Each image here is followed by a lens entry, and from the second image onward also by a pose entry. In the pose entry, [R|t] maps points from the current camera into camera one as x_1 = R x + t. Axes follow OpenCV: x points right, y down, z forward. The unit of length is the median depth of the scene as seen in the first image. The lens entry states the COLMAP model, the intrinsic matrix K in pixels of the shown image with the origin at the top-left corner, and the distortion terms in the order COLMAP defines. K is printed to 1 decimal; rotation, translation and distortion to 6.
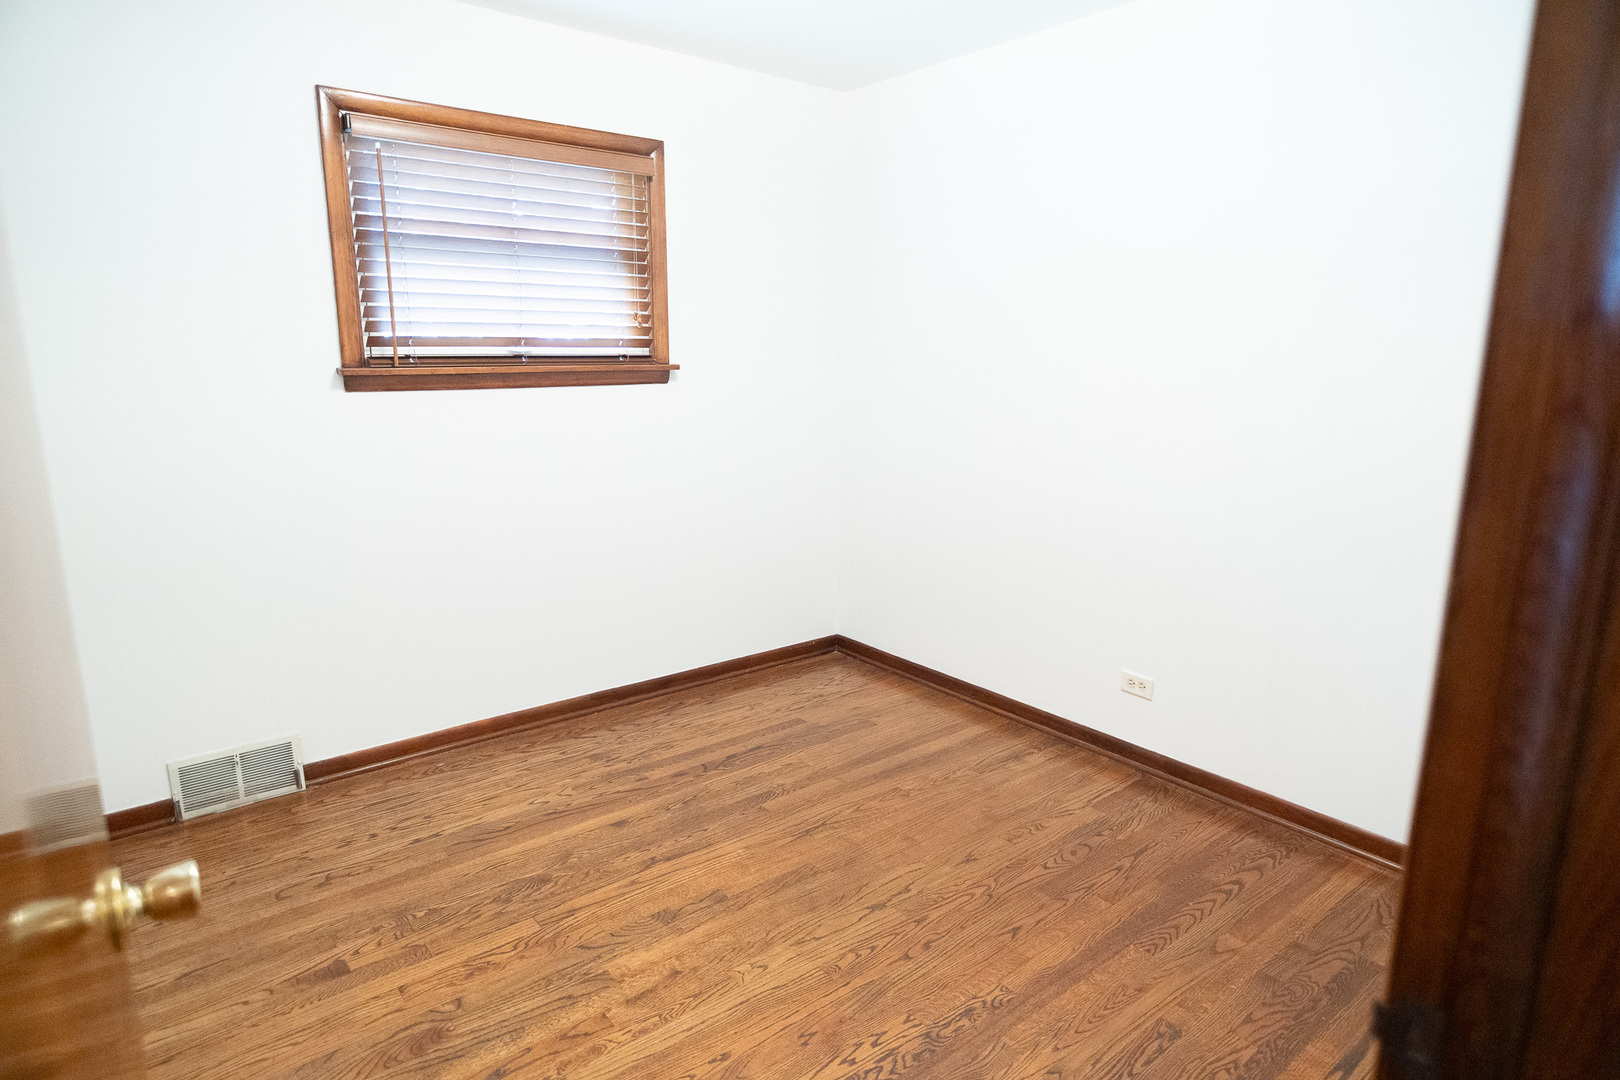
lens RADIAL K [[912.9, 0, 798.3], [0, 912.9, 534.3], [0, 0, 1]] dist [-0.000812, 0.003263]
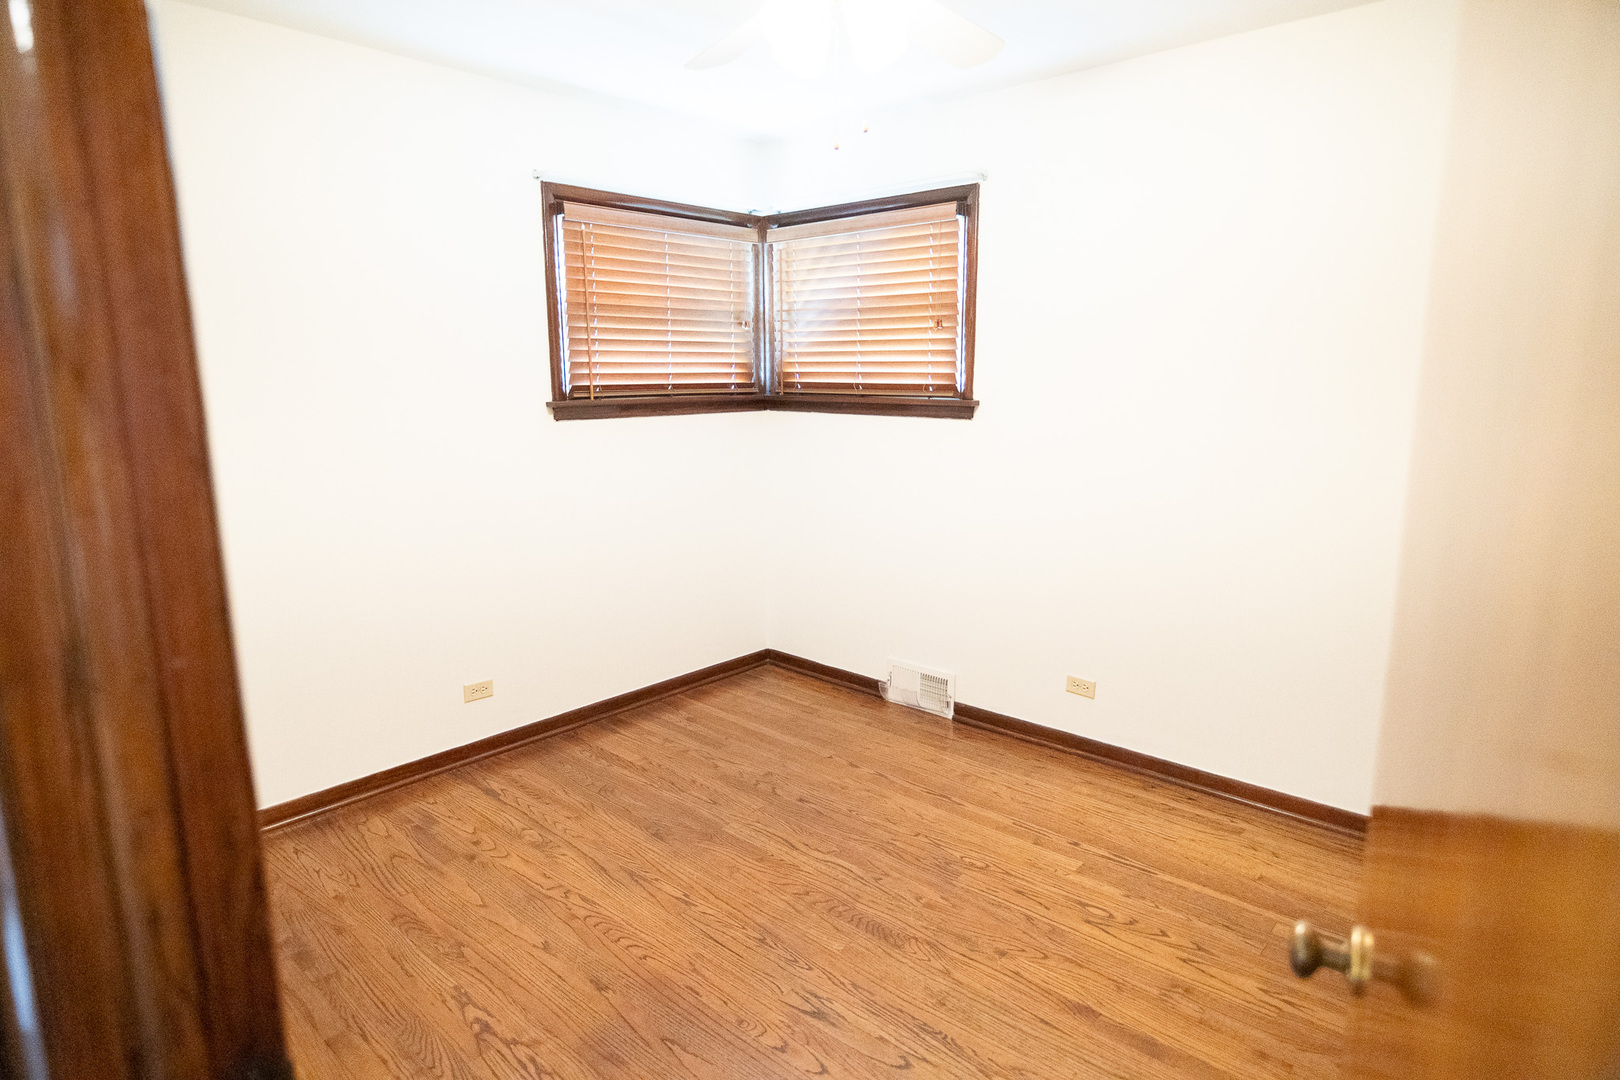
lens RADIAL K [[912.9, 0, 820.6], [0, 912.9, 553.7], [0, 0, 1]] dist [-0.000812, 0.003263]
pose [[0.980660, -0.050262, 0.189154, -0.318545], [0.053411, 0.998505, -0.011584, 0.049454], [-0.188289, 0.021463, 0.981879, -0.235179]]
